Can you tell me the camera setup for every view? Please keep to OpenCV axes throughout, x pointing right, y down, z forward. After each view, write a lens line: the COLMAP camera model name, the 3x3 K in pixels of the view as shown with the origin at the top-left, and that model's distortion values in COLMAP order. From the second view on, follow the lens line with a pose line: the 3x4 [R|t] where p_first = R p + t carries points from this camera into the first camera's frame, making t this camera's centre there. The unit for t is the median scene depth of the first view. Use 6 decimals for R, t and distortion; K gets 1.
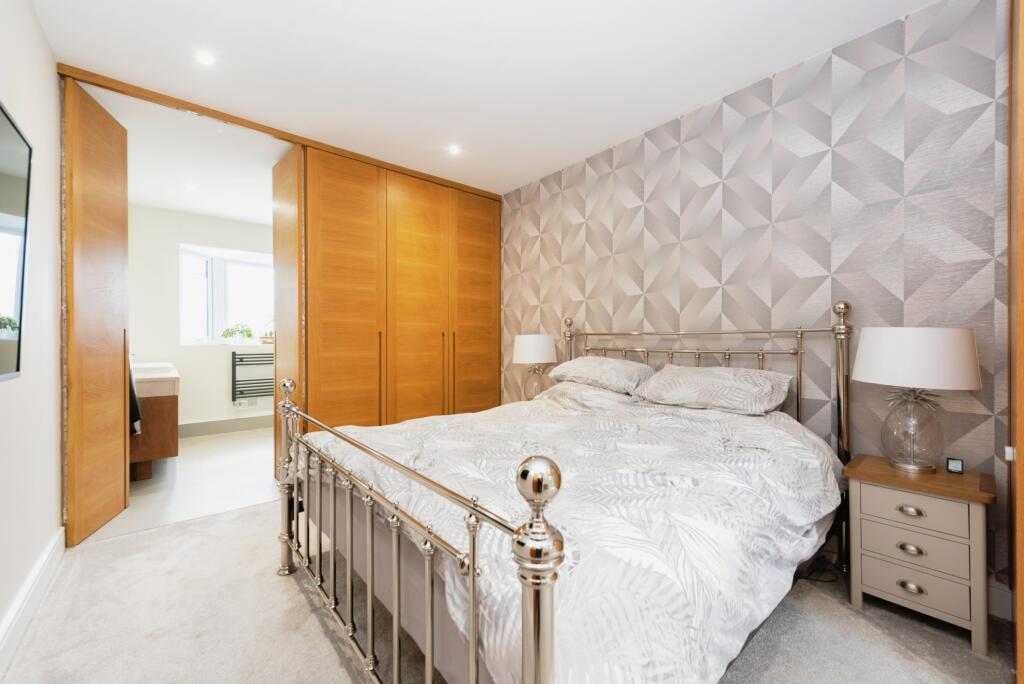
lens RADIAL K [[327.8, 0, 513.0], [0, 327.8, 343.1], [0, 0, 1]] dist [-0.008509, -0.000039]
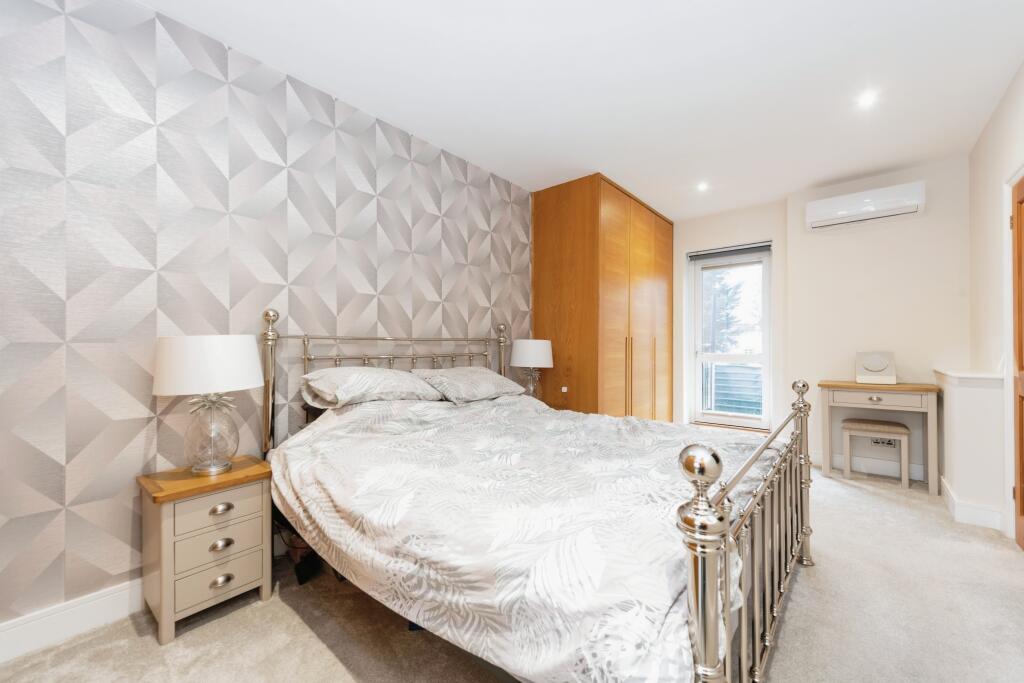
lens RADIAL K [[400.7, 0, 512.5], [0, 400.7, 339.2], [0, 0, 1]] dist [-0.001115, -0.000407]
pose [[-0.104681, 0.016734, 0.994365, -0.629951], [0.011969, 0.999807, -0.015565, -0.005378], [-0.994434, 0.010272, -0.104861, 0.640994]]
